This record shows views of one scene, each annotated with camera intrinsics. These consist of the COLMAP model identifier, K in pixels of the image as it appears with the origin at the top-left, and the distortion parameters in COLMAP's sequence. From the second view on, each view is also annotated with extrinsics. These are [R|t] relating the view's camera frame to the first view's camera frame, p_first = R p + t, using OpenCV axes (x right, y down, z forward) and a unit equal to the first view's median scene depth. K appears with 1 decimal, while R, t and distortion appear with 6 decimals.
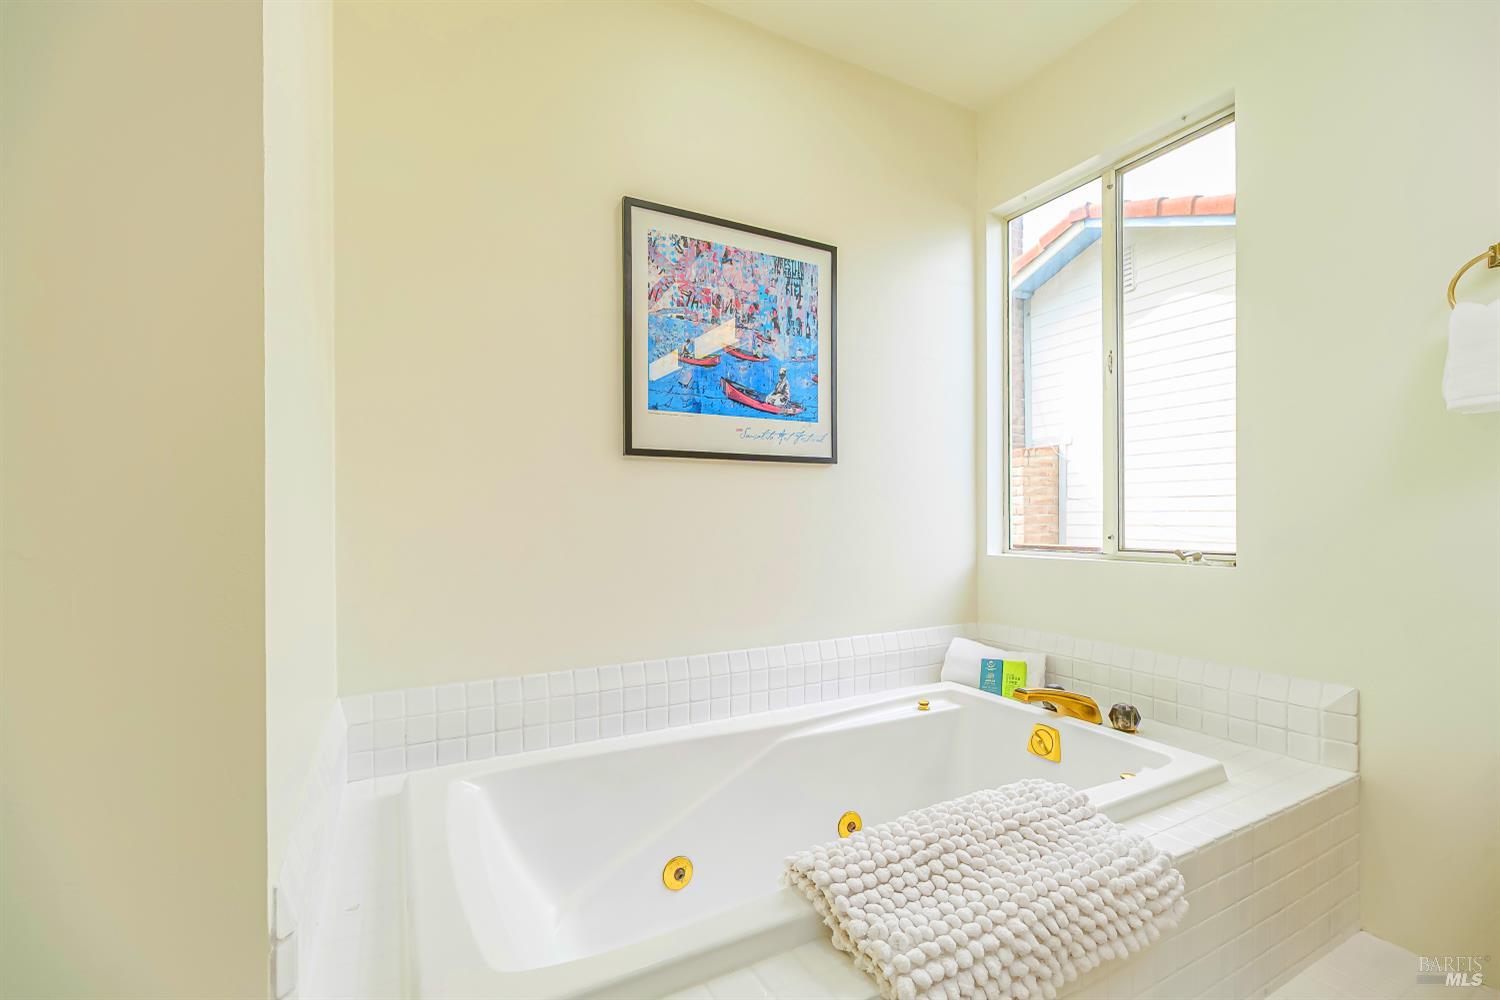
lens RADIAL K [[656.0, 0, 759.5], [0, 656.0, 503.8], [0, 0, 1]] dist [-0.002529, -0.000091]
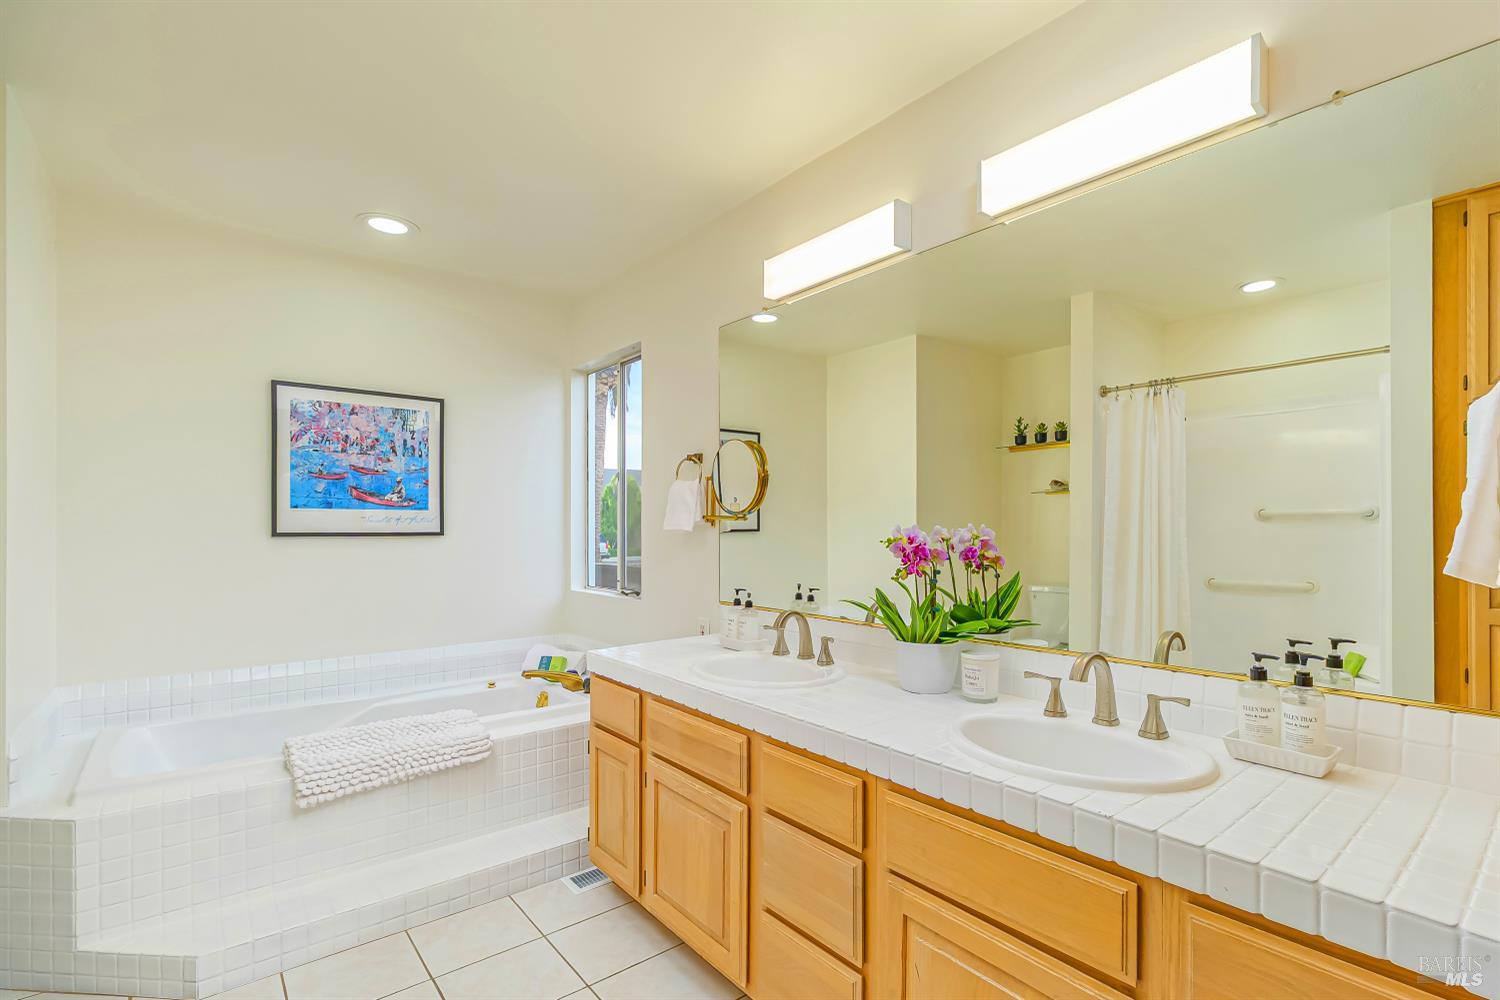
lens RADIAL K [[662.4, 0, 766.7], [0, 662.4, 522.0], [0, 0, 1]] dist [-0.002195, 0.000001]
pose [[0.977529, 0.005867, 0.210718, 0.591090], [-0.005408, 0.999982, -0.002755, -0.102352], [-0.210730, 0.001553, 0.977543, -0.791123]]
